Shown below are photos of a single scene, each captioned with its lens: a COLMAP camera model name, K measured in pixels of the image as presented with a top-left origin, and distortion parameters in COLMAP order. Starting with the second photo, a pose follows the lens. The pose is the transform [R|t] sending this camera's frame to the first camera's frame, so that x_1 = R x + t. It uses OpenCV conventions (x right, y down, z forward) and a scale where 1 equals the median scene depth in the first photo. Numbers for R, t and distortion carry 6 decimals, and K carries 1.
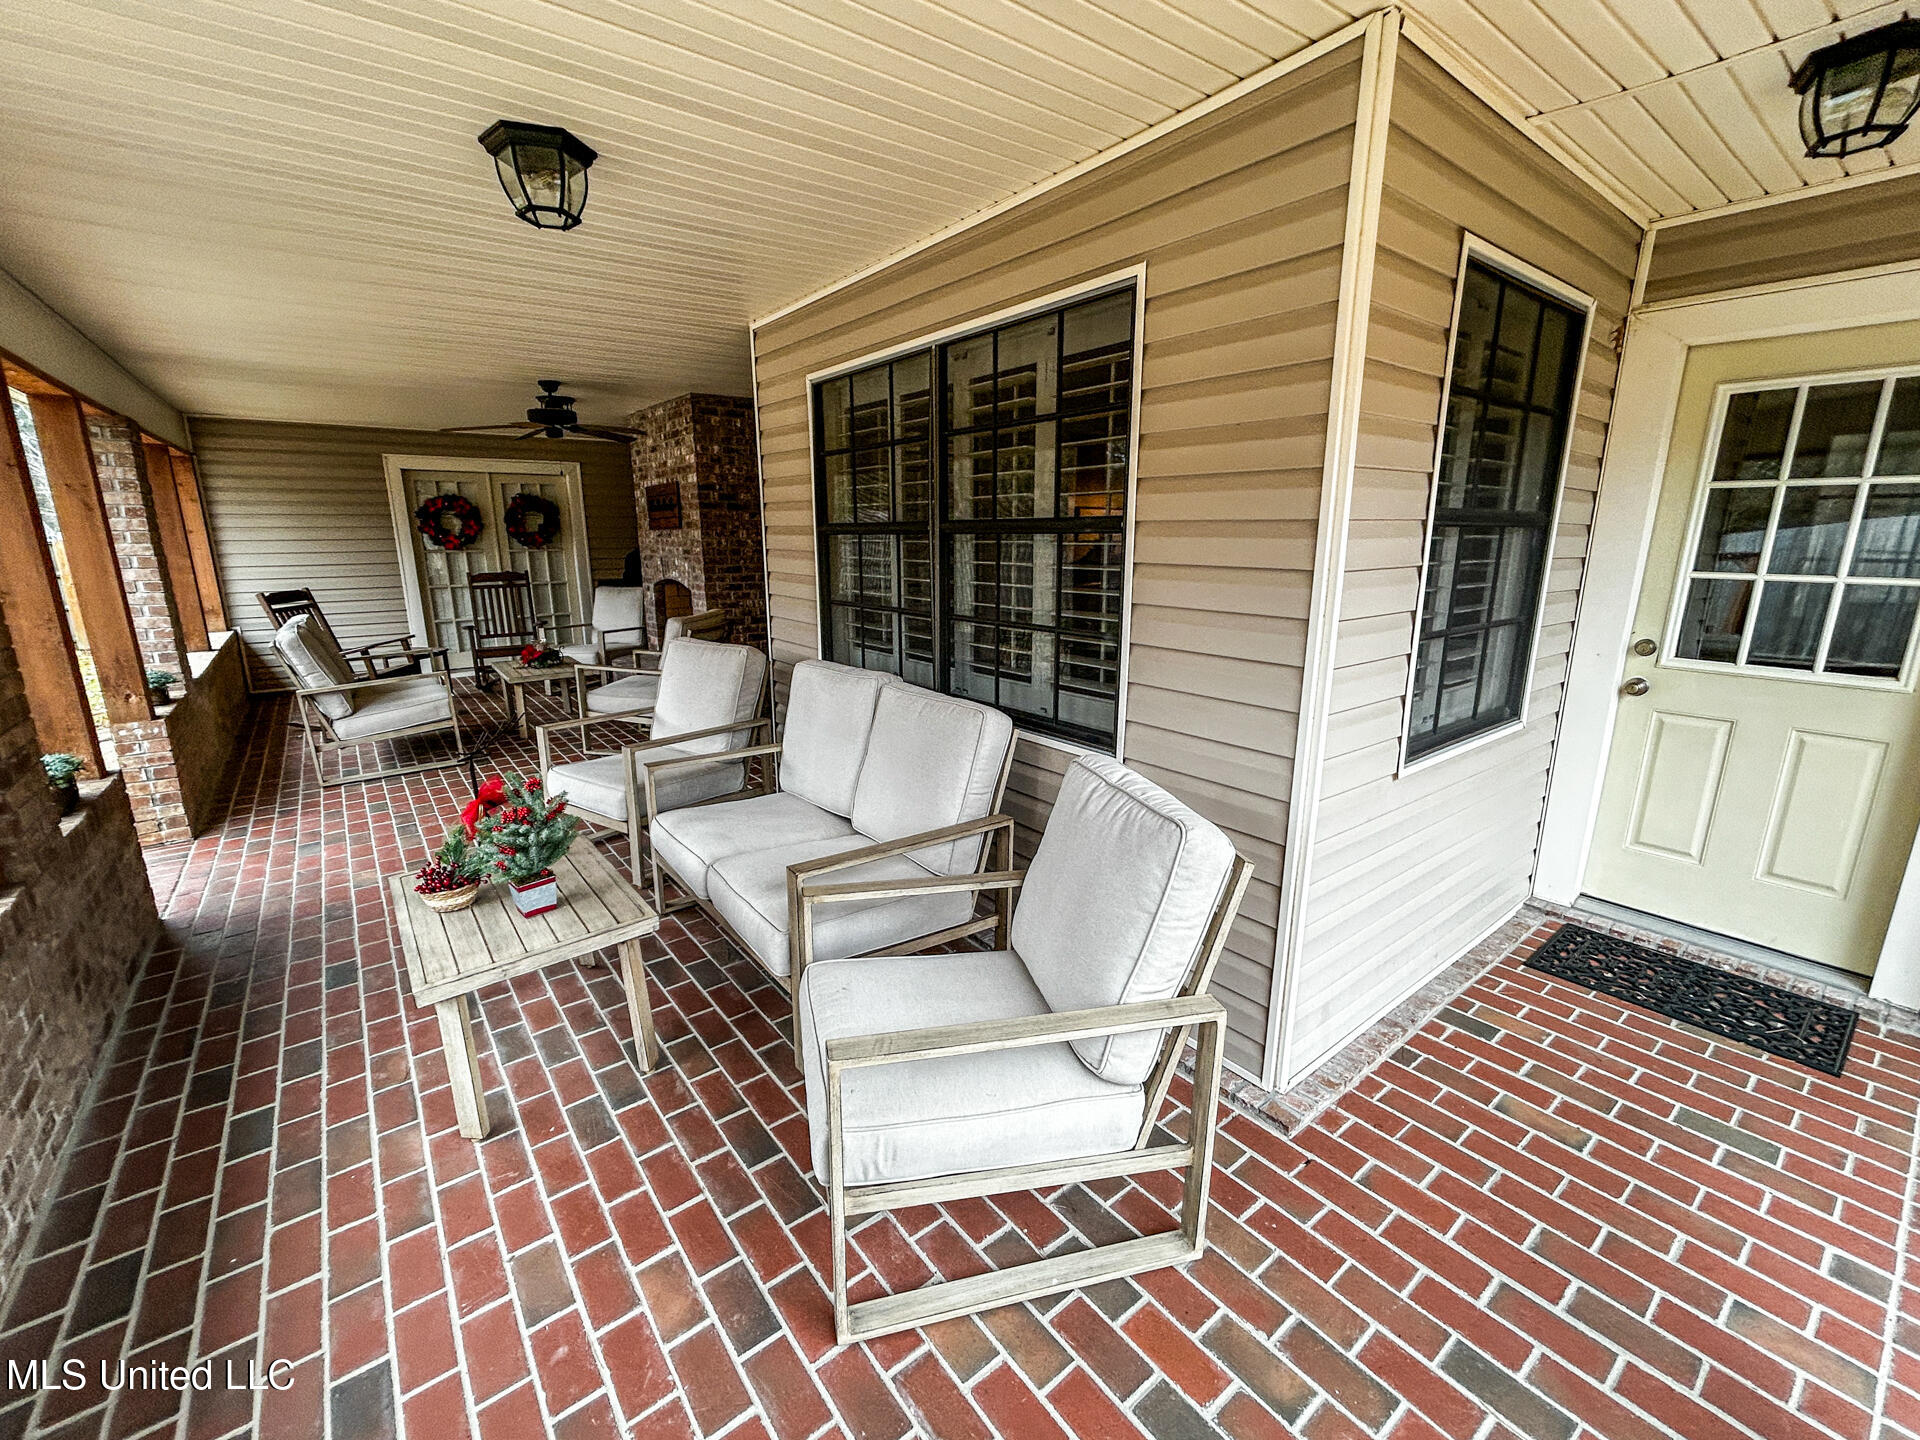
lens RADIAL K [[787.8, 0, 945.4], [0, 787.8, 707.3], [0, 0, 1]] dist [-0.001244, 0.001395]
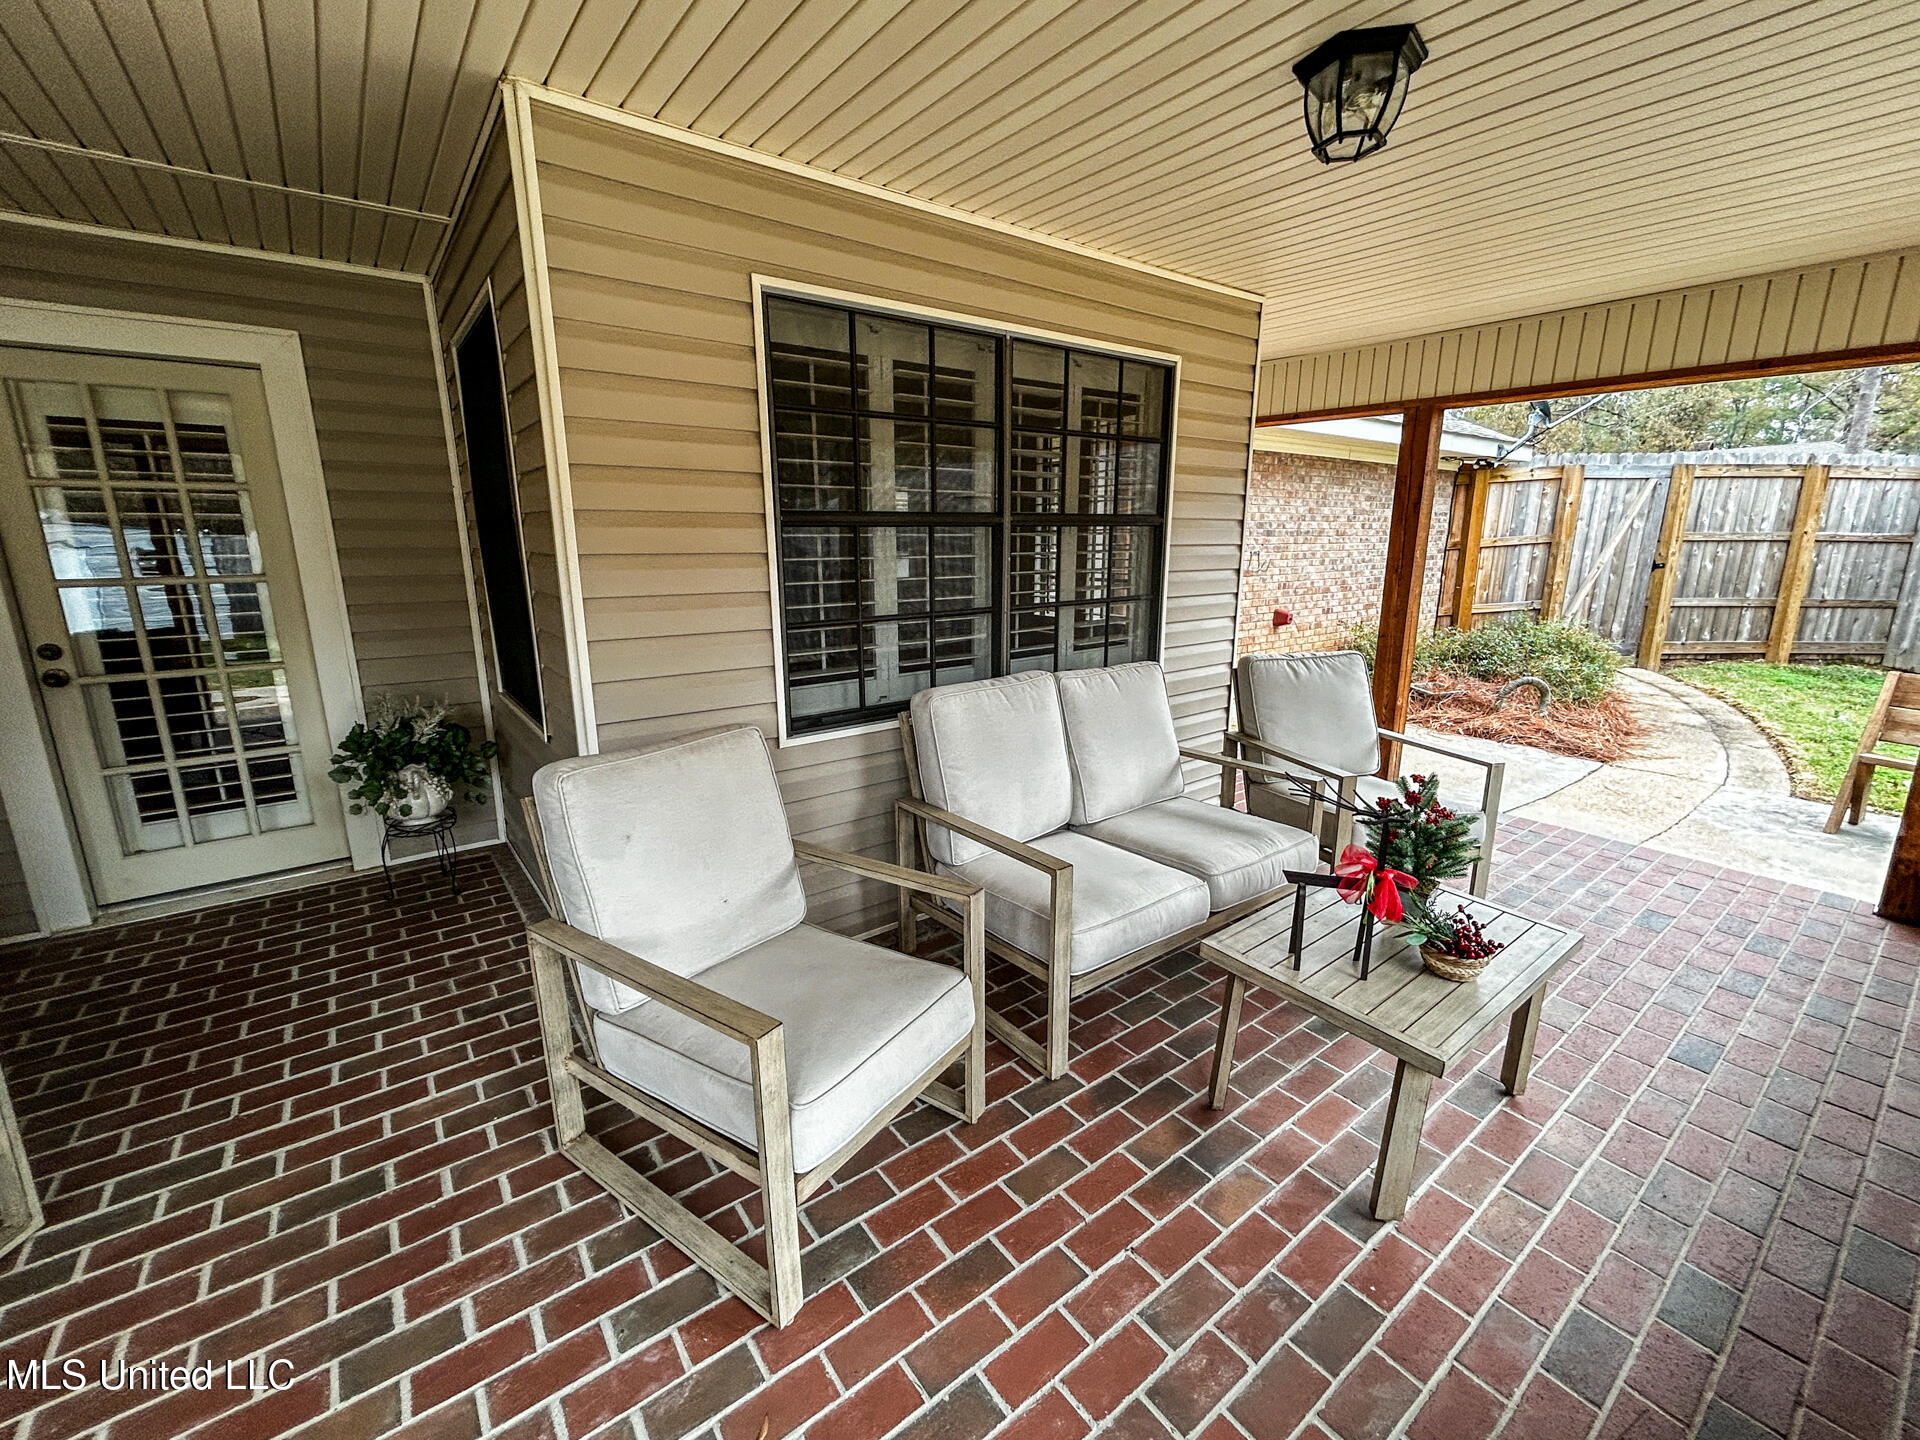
lens RADIAL K [[787.8, 0, 954.9], [0, 787.8, 717.7], [0, 0, 1]] dist [-0.001244, 0.001395]
pose [[0.013735, -0.221366, 0.975094, -0.413615], [0.222975, 0.951308, 0.212825, -0.086425], [-0.974727, 0.214498, 0.062425, 0.417814]]
